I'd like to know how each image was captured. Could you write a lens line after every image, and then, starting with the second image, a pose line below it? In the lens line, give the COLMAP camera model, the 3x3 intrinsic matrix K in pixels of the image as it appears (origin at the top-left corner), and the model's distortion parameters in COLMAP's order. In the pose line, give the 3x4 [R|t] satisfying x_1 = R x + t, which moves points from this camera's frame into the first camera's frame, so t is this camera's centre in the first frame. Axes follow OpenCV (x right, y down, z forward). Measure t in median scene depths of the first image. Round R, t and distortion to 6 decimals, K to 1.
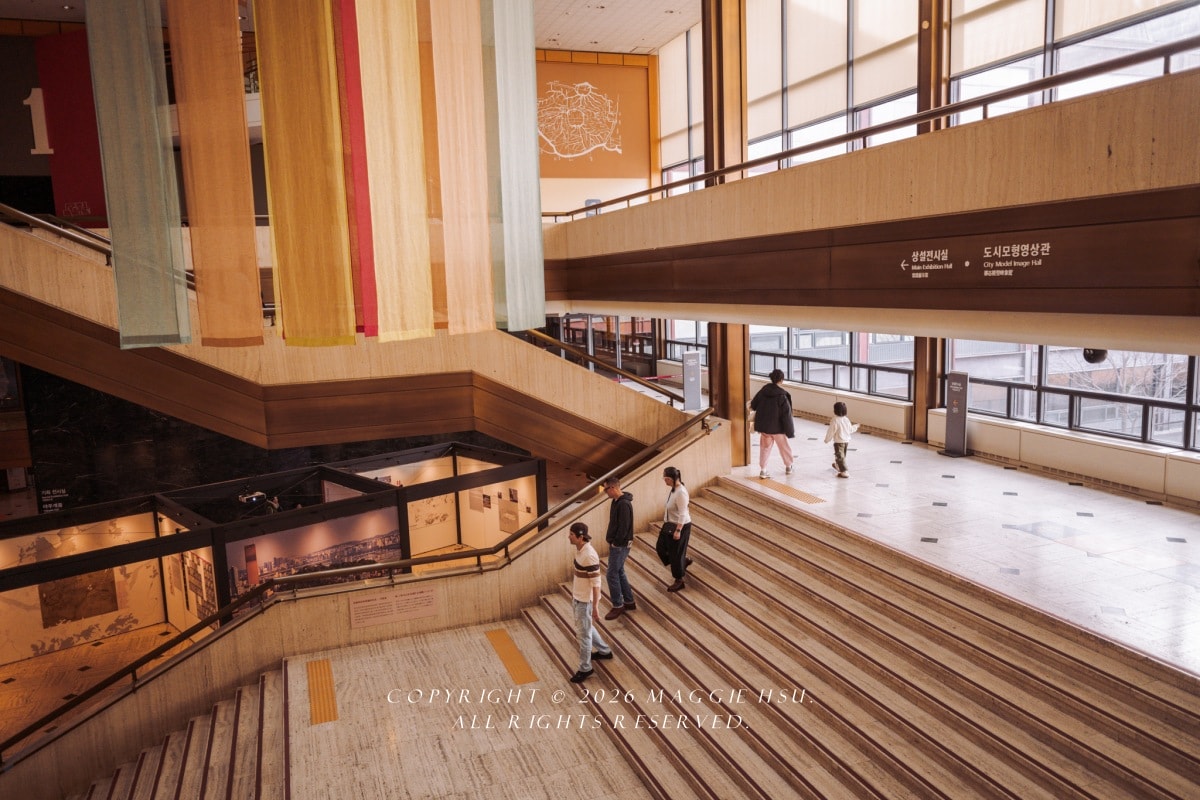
lens RADIAL K [[861.6, 0, 598.8], [0, 861.6, 401.7], [0, 0, 1]] dist [-0.008245, -0.003908]
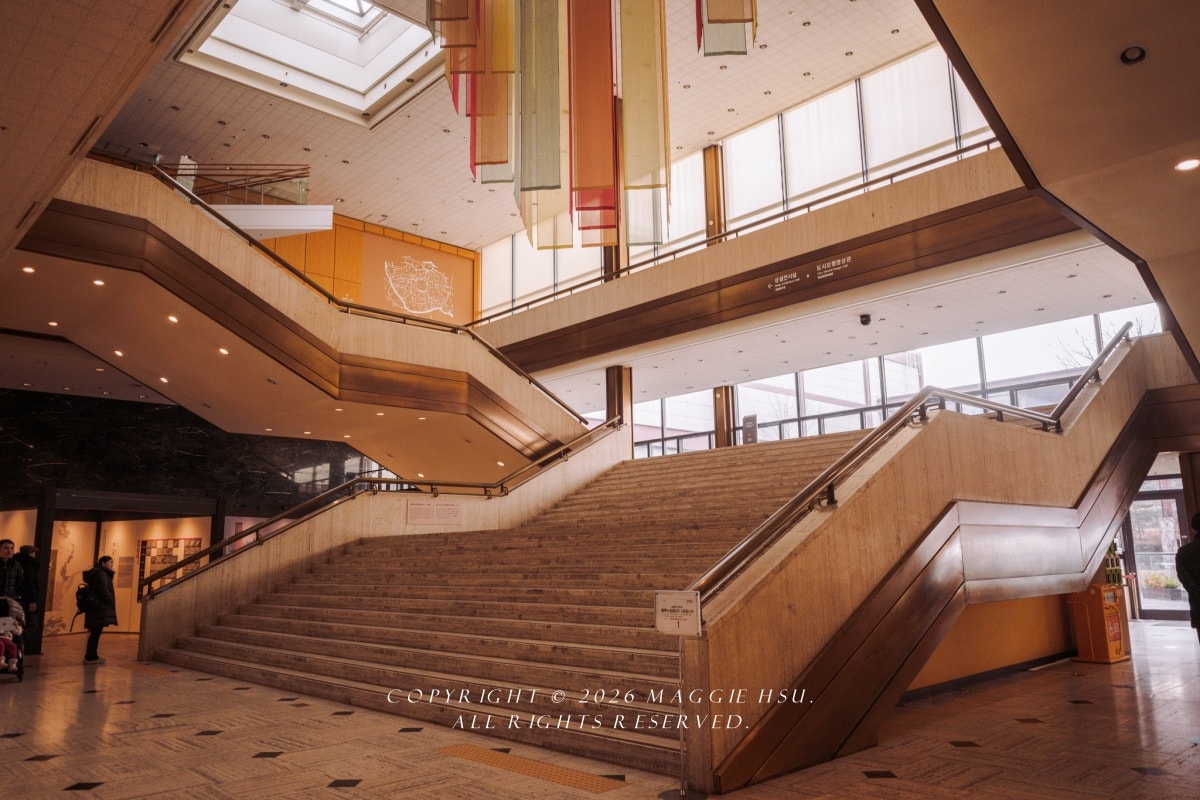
lens RADIAL K [[861.6, 0, 601.2], [0, 861.6, 397.6], [0, 0, 1]] dist [-0.008245, -0.003908]
pose [[0.918019, 0.090905, 0.385976, -0.541670], [0.040045, 0.947140, -0.318313, 0.512598], [-0.394509, 0.307673, 0.865852, -0.338313]]
